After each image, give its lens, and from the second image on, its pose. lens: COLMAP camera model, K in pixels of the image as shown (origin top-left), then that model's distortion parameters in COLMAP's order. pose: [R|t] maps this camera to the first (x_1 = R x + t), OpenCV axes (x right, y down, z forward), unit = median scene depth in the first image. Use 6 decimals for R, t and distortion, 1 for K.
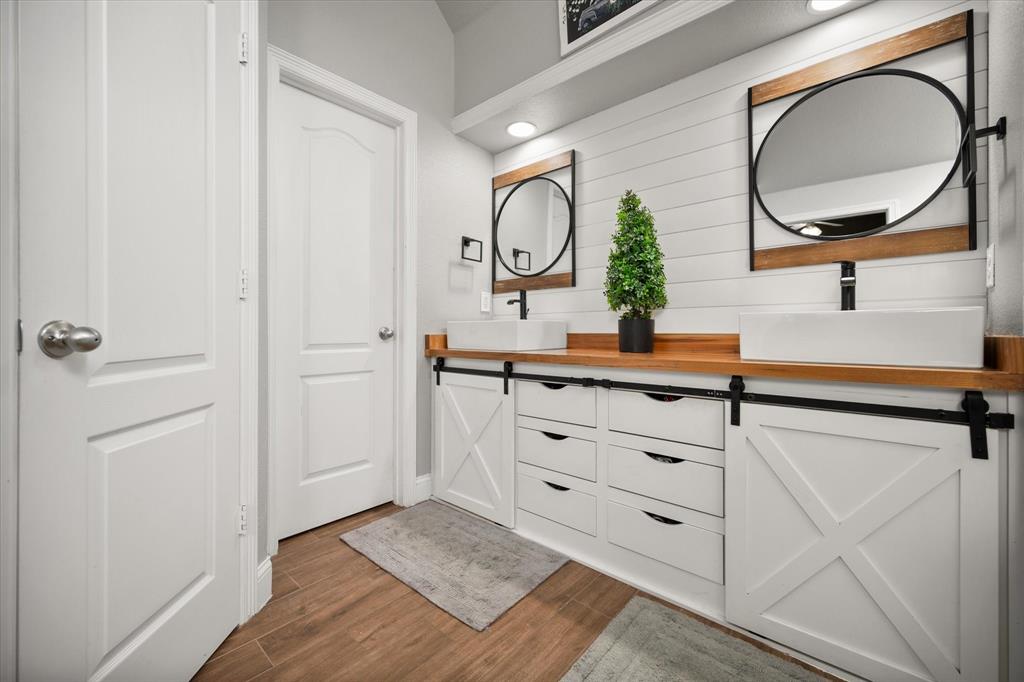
lens RADIAL K [[405.4, 0, 507.6], [0, 405.4, 331.5], [0, 0, 1]] dist [-0.001506, 0.000122]
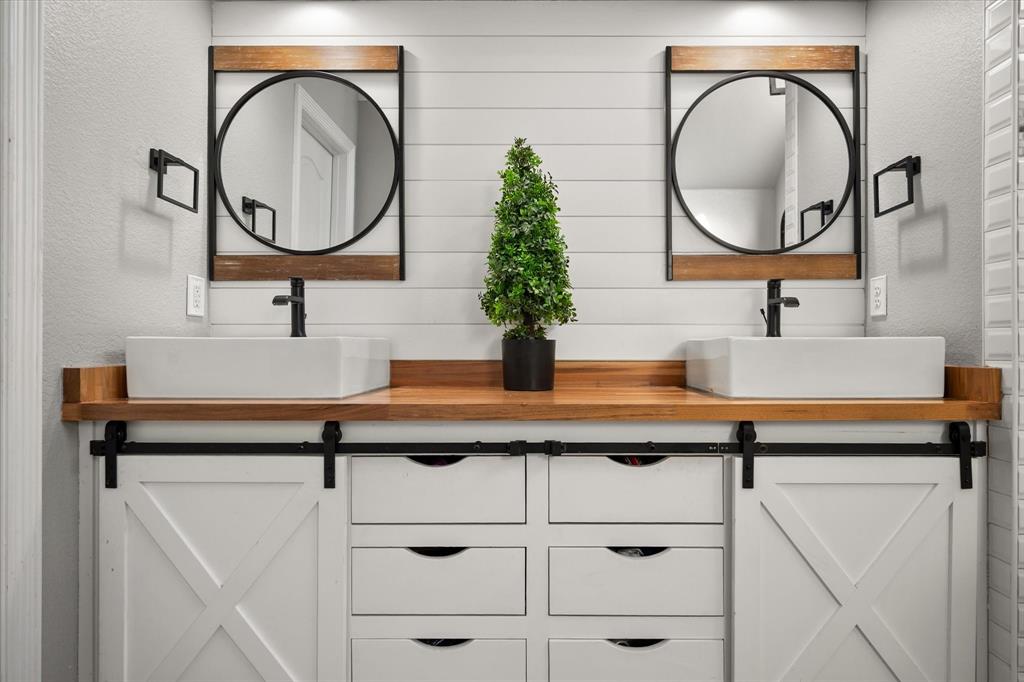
lens RADIAL K [[533.8, 0, 516.8], [0, 533.8, 348.0], [0, 0, 1]] dist [-0.000008, 0.000077]
pose [[0.745919, -0.000485, 0.666036, -0.275901], [-0.002207, 0.999992, 0.003199, -0.019037], [-0.666033, -0.003856, 0.745913, 0.378350]]
